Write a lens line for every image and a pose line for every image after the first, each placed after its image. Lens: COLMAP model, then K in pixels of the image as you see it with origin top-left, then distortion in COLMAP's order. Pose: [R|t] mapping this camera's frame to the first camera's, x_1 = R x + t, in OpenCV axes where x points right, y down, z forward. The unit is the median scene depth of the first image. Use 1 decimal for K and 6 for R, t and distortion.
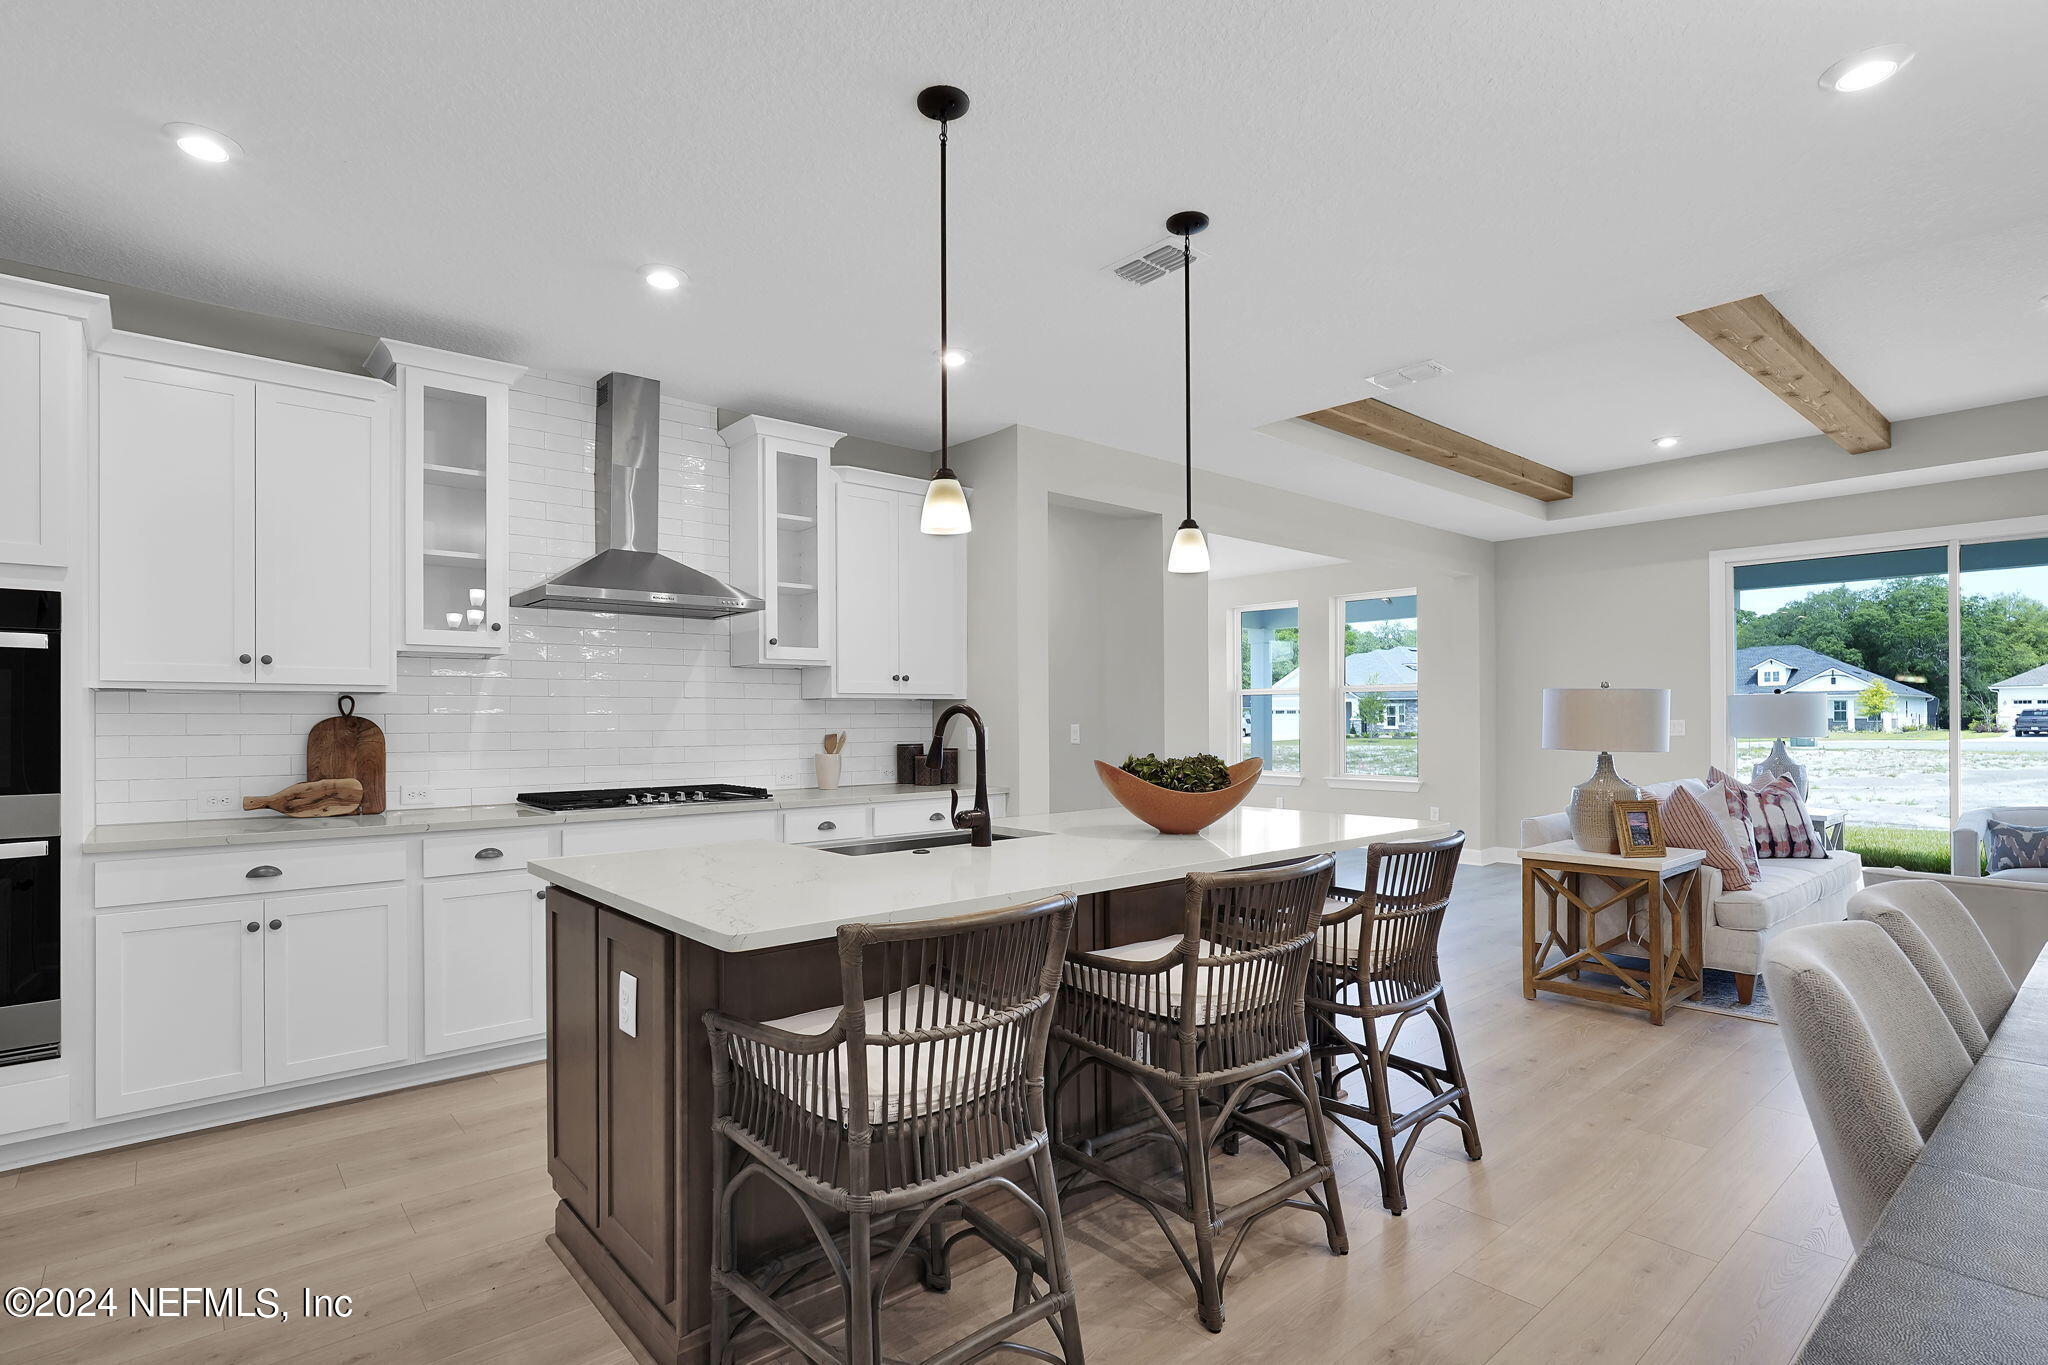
lens RADIAL K [[962.0, 0, 1025.0], [0, 962.0, 693.5], [0, 0, 1]] dist [-0.000793, 0.000304]
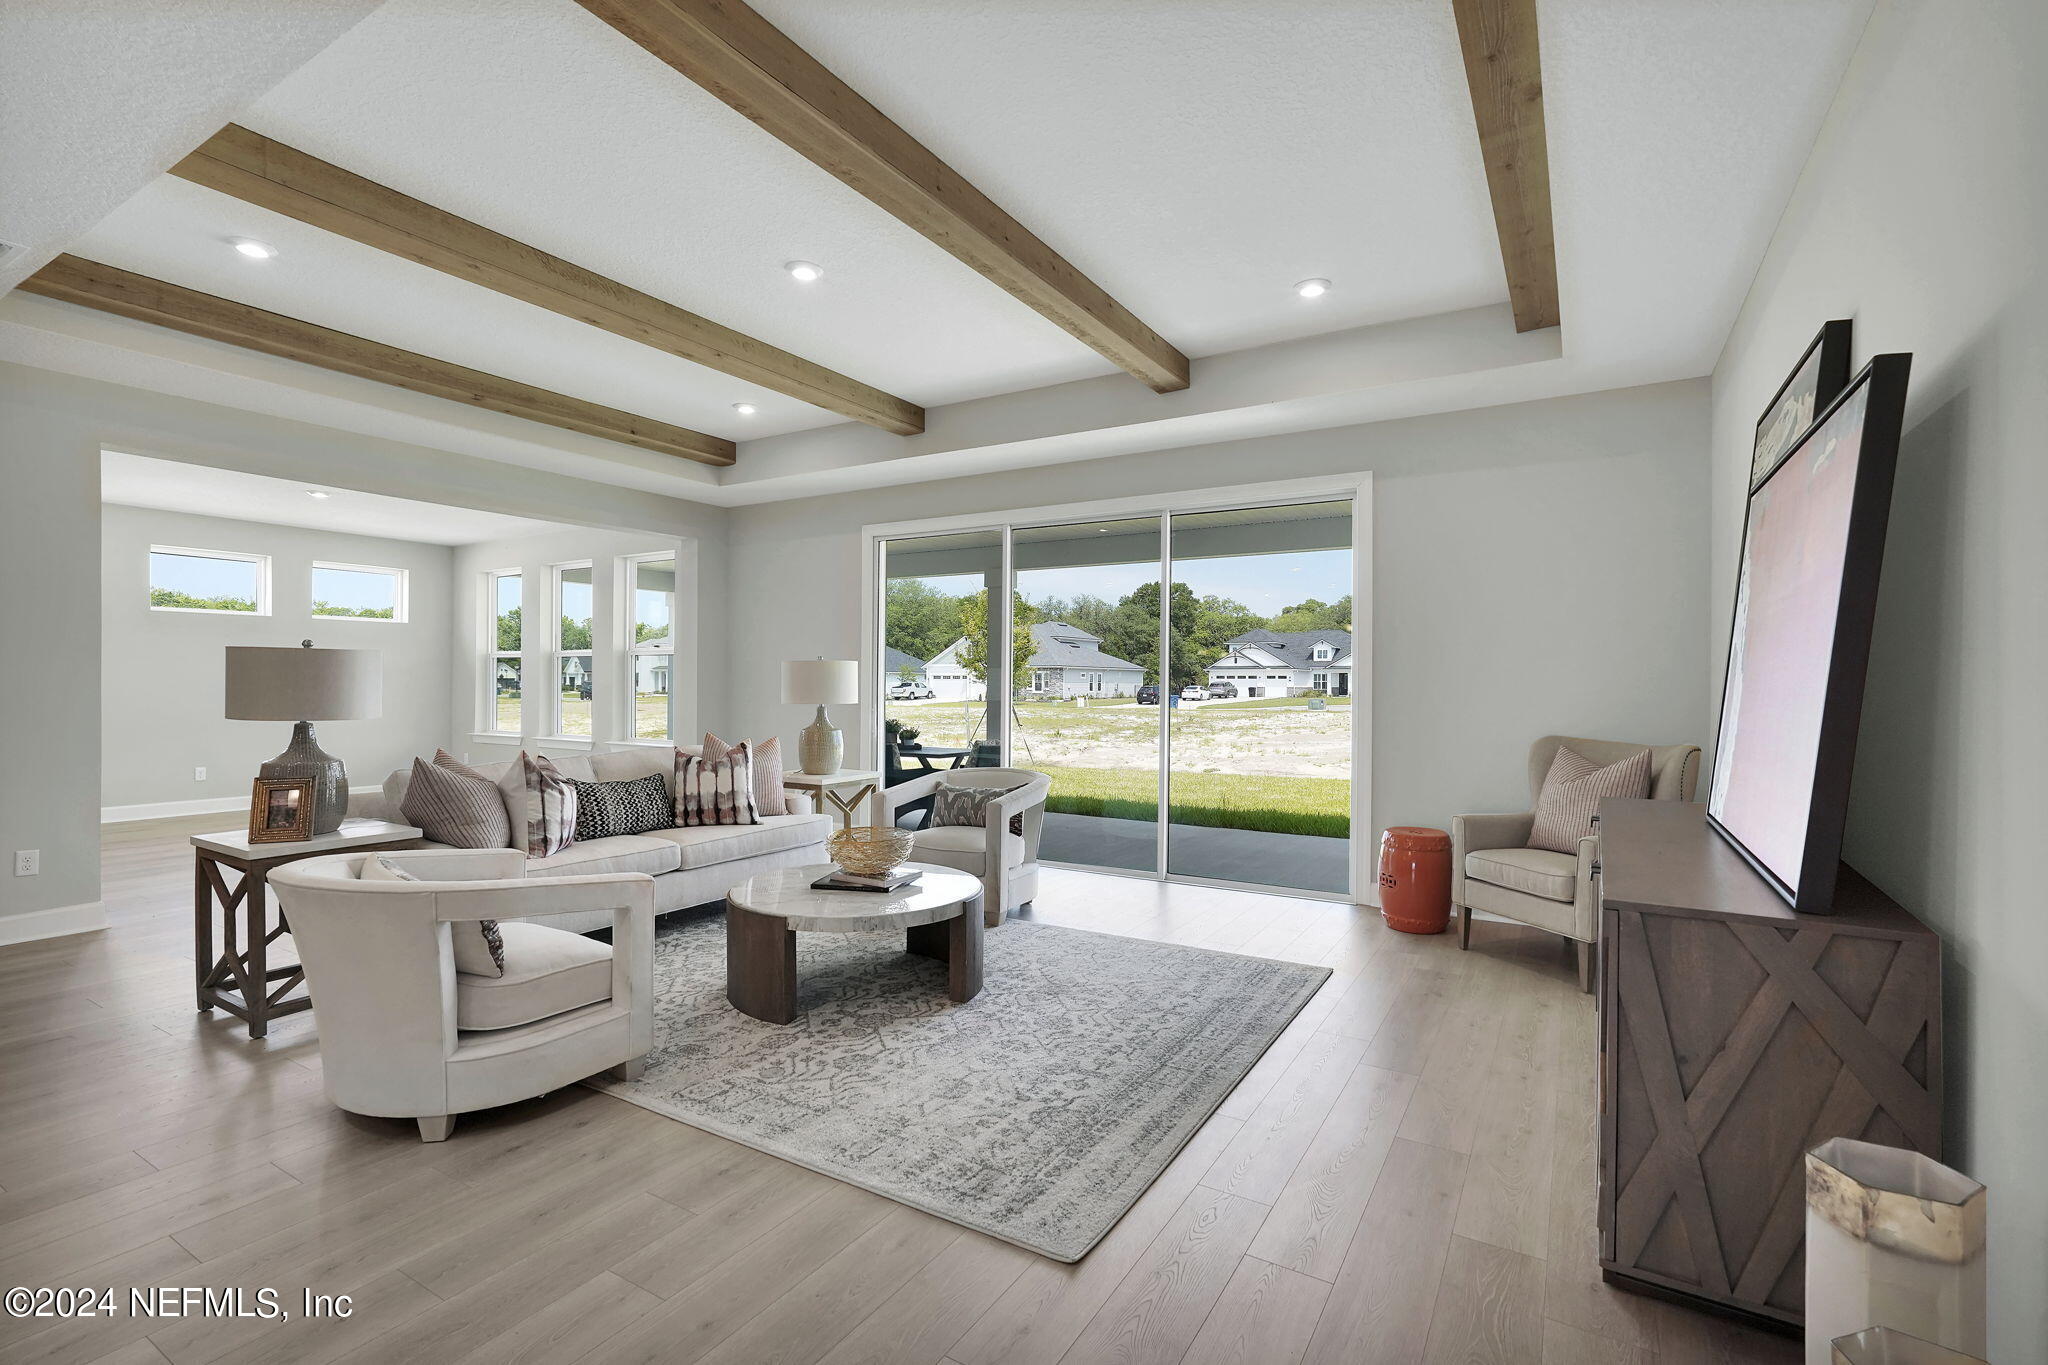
lens RADIAL K [[884.0, 0, 1019.9], [0, 884.0, 677.0], [0, 0, 1]] dist [-0.003398, 0.000040]
pose [[0.953370, 0.012095, 0.301560, 0.730611], [-0.018124, 0.999688, 0.017200, -0.003040], [-0.301258, -0.021864, 0.953292, 0.033861]]
